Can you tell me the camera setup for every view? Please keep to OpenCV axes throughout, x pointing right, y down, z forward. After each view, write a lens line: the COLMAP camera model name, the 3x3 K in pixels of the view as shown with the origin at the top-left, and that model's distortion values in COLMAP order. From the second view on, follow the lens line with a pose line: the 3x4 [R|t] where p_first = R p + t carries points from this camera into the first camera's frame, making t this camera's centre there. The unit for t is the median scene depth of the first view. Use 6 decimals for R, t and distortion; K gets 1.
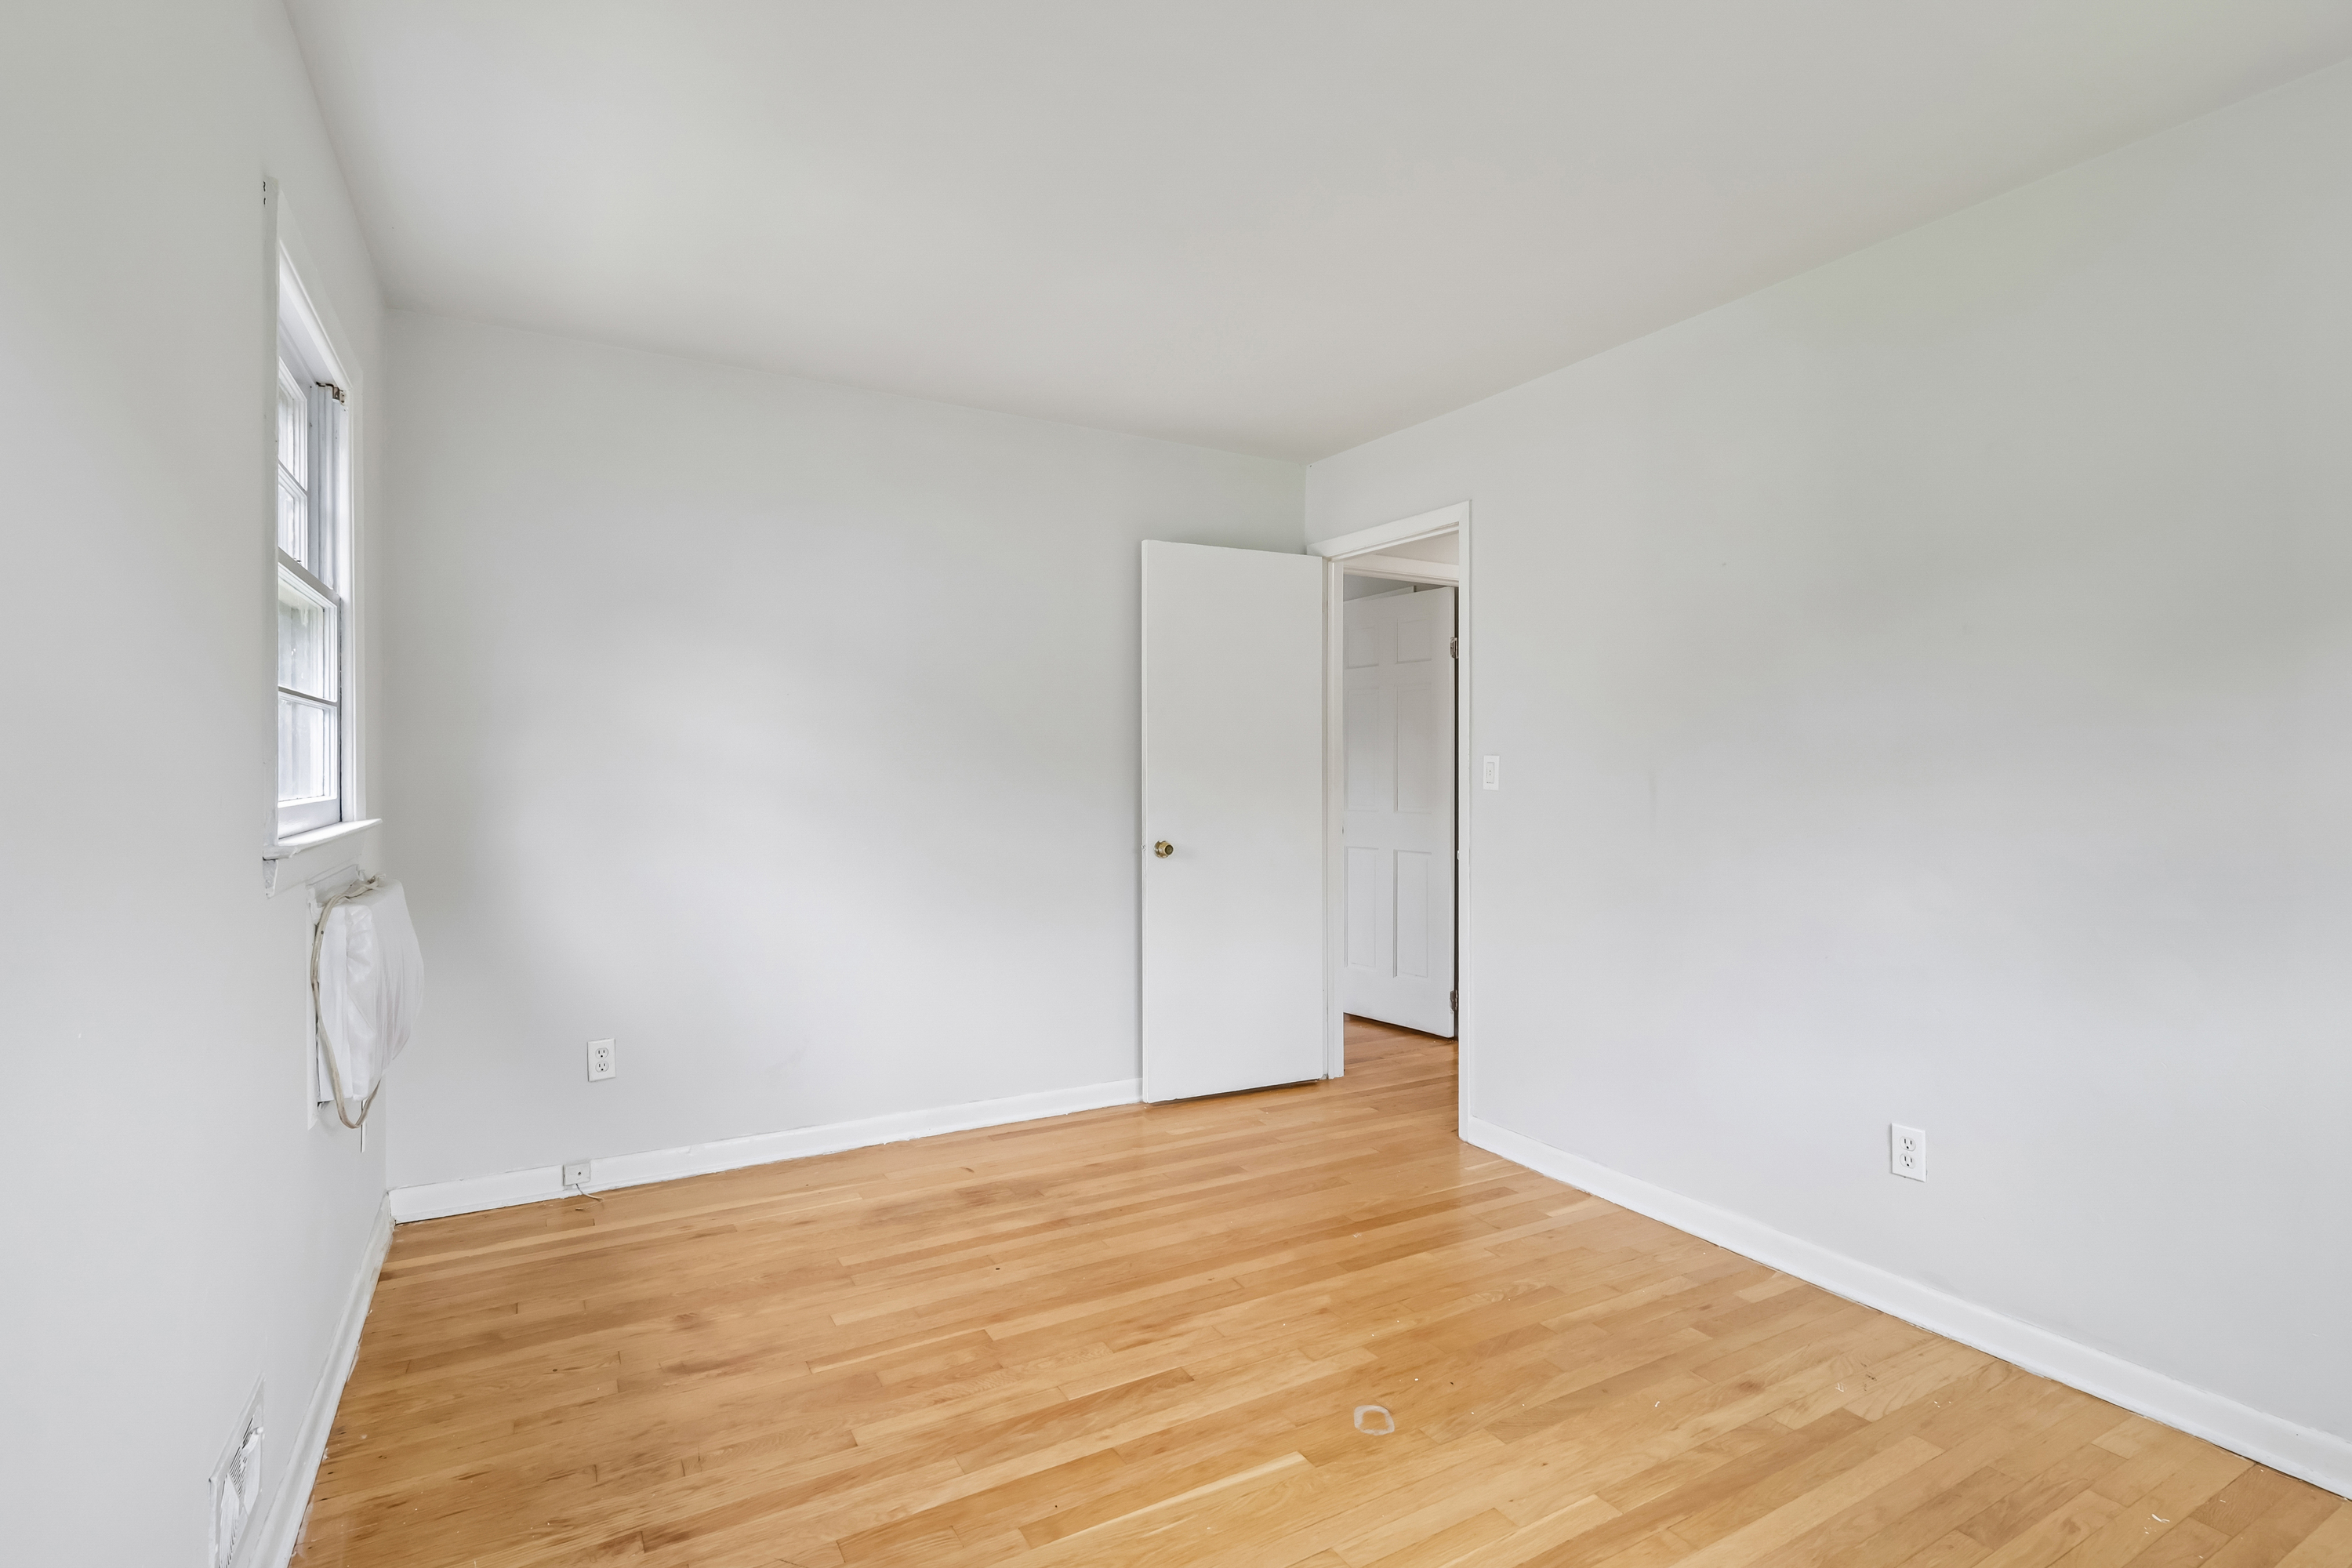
lens RADIAL K [[1119.0, 0, 1163.4], [0, 1119.0, 779.3], [0, 0, 1]] dist [-0.001096, 0.002404]
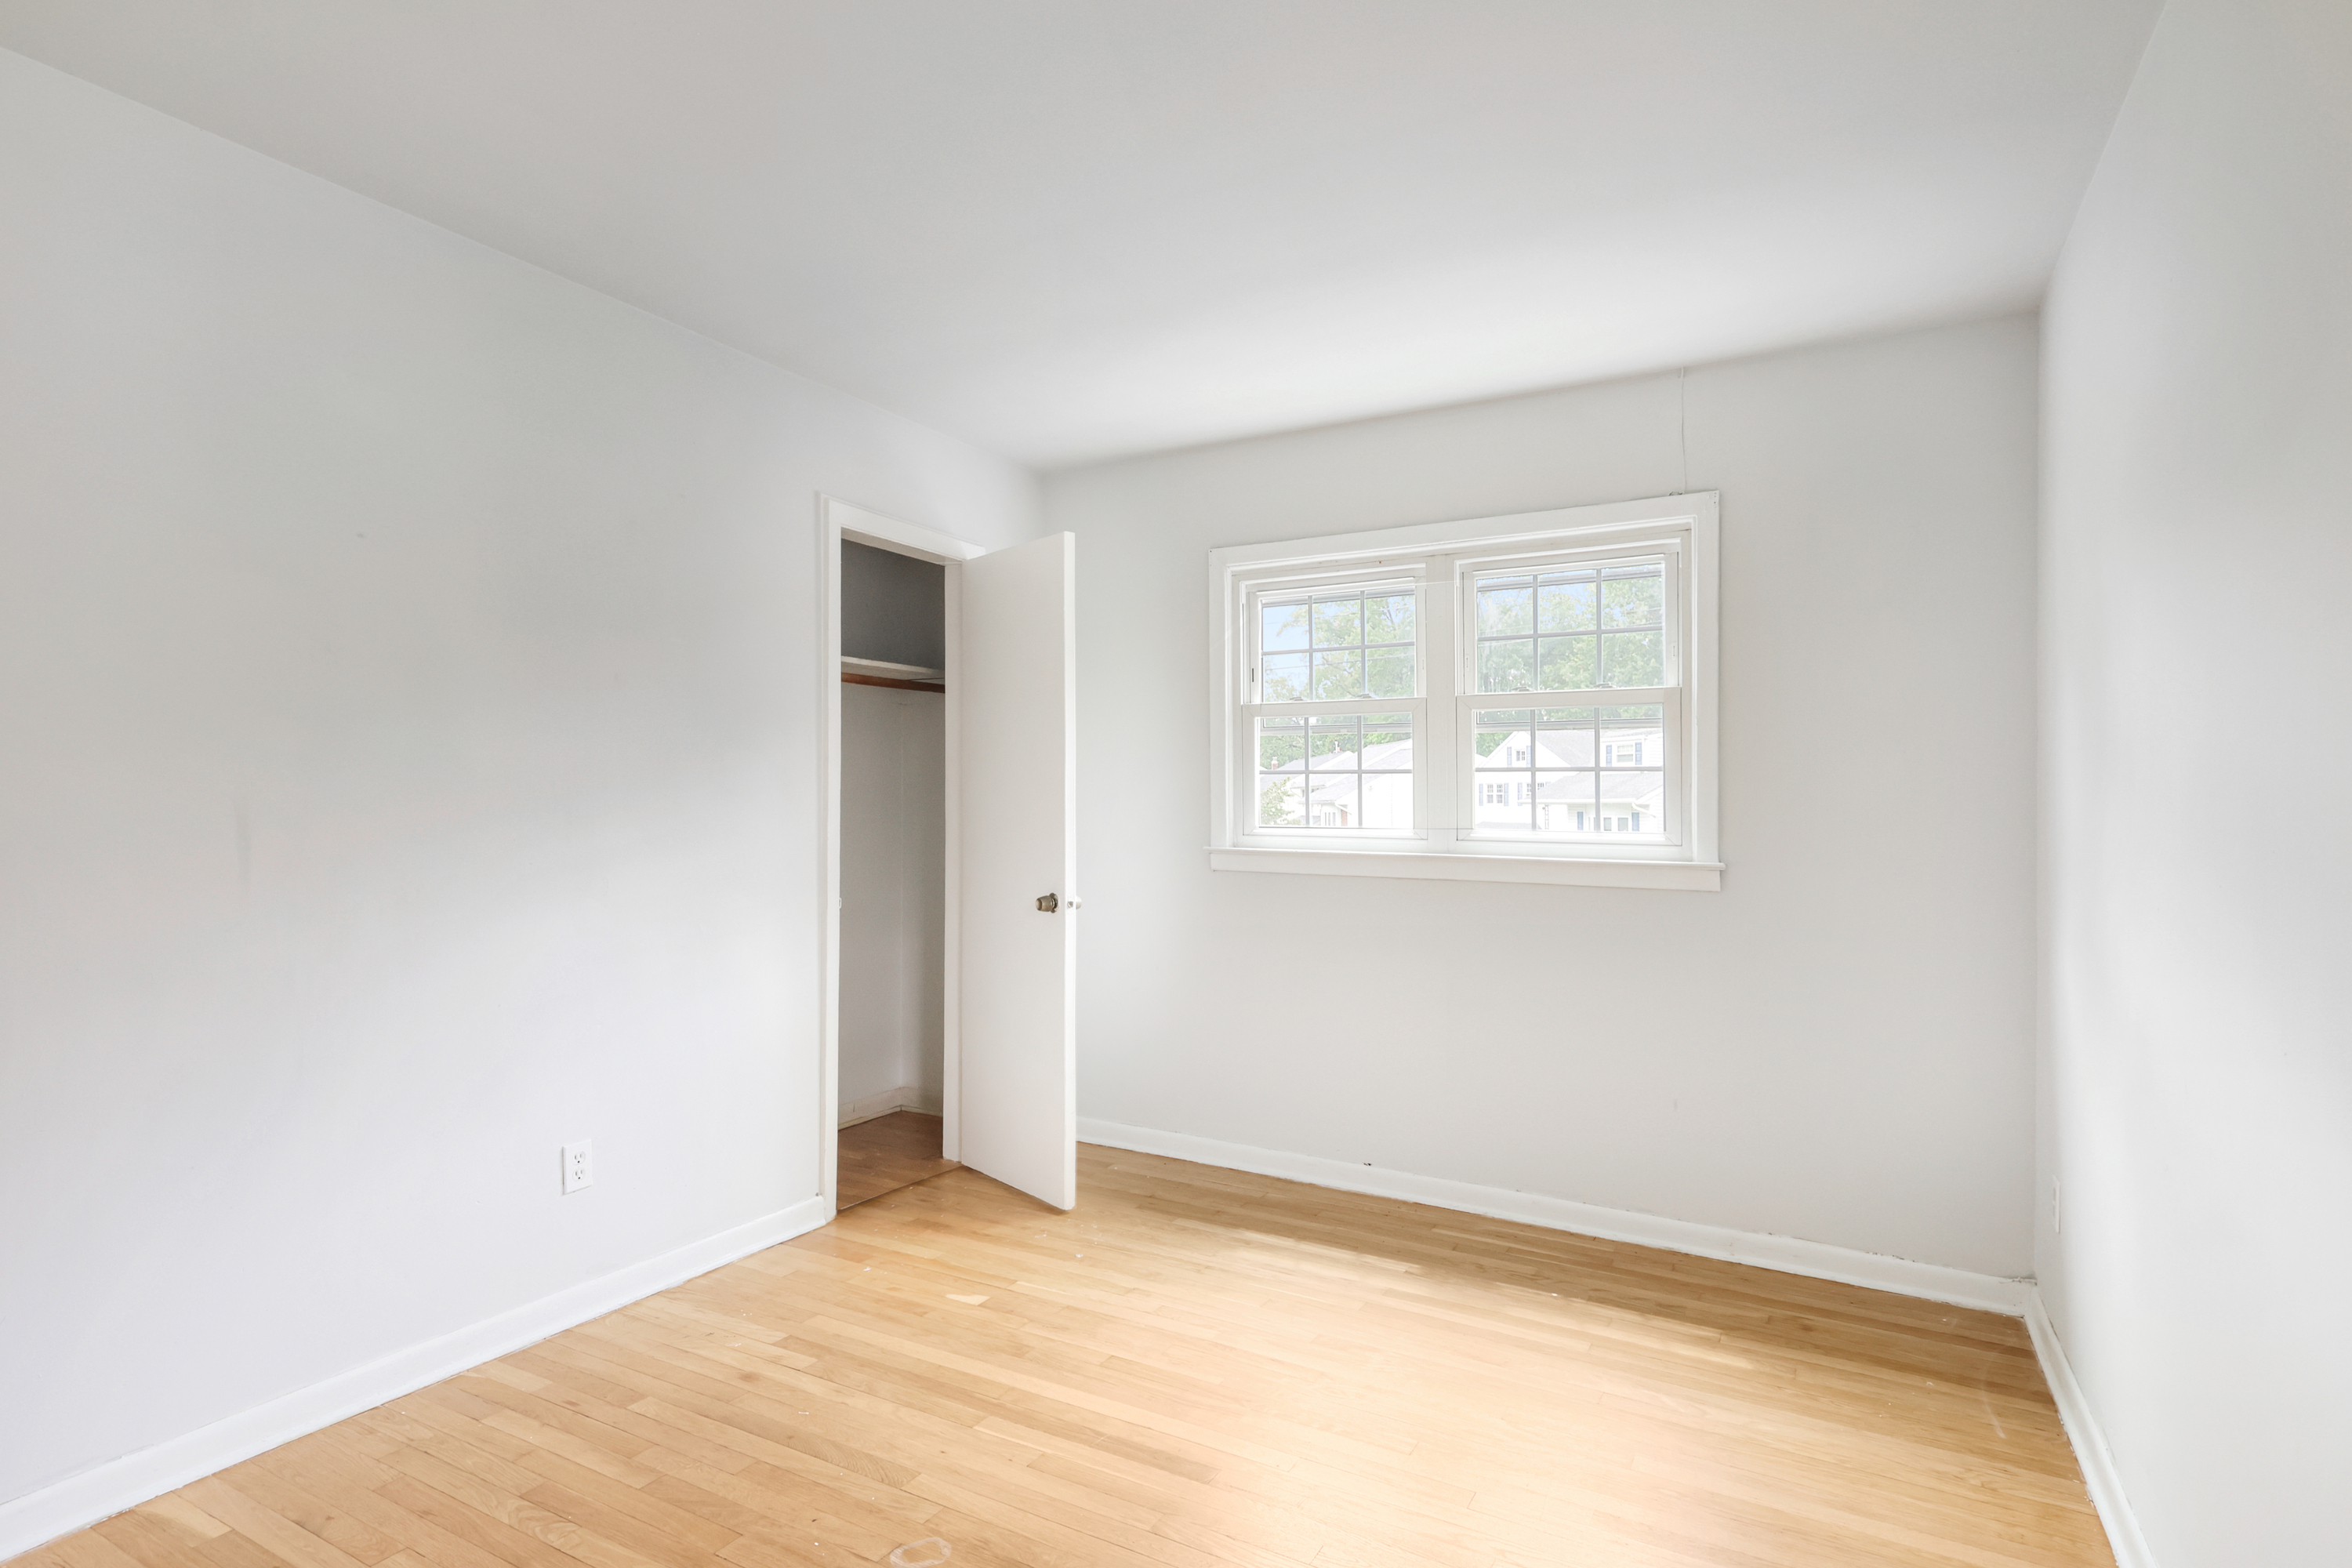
lens RADIAL K [[1190.6, 0, 1179.4], [0, 1190.6, 826.2], [0, 0, 1]] dist [0.020453, 0.000931]
pose [[-0.508356, -0.018604, 0.860946, -0.537440], [-0.000173, 0.999769, 0.021501, -0.009635], [-0.861147, 0.010782, -0.508242, 0.984549]]
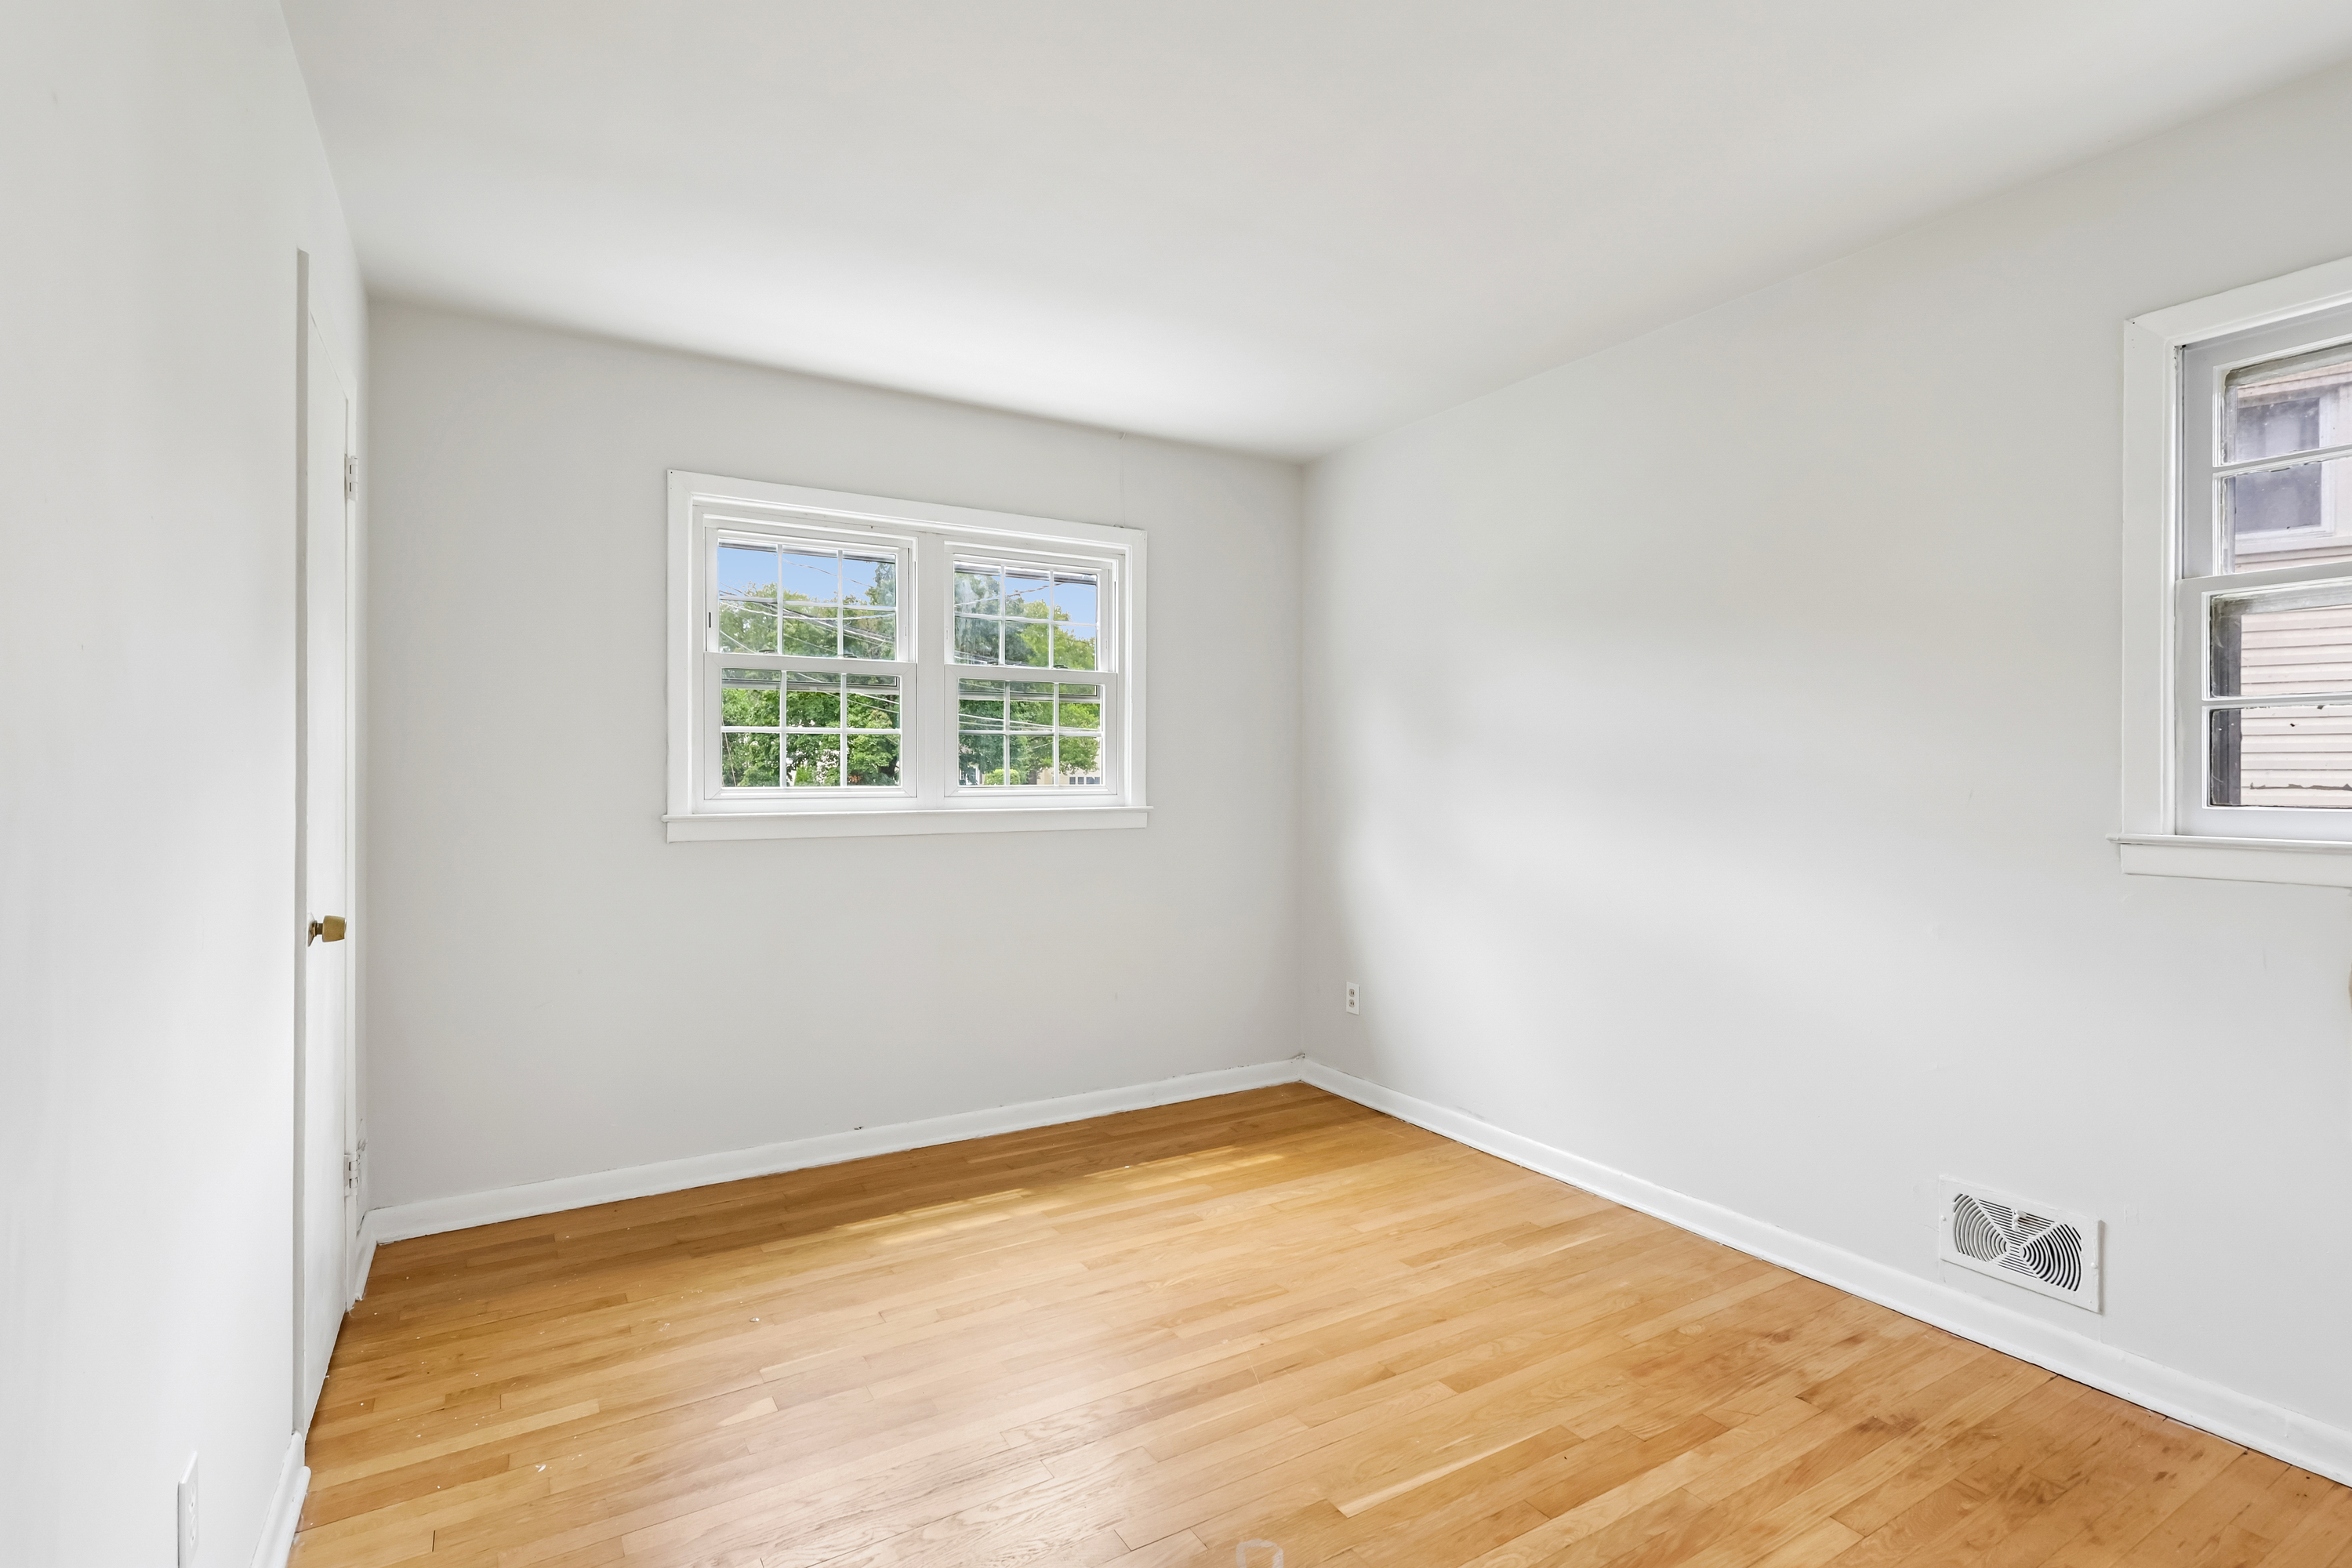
lens RADIAL K [[1119.0, 0, 1167.3], [0, 1119.0, 745.6], [0, 0, 1]] dist [-0.001096, 0.002404]
pose [[-0.999626, -0.002838, -0.027203, 0.213564], [-0.002563, 0.999945, -0.010140, -0.015458], [0.027231, -0.010066, -0.999578, 1.392715]]
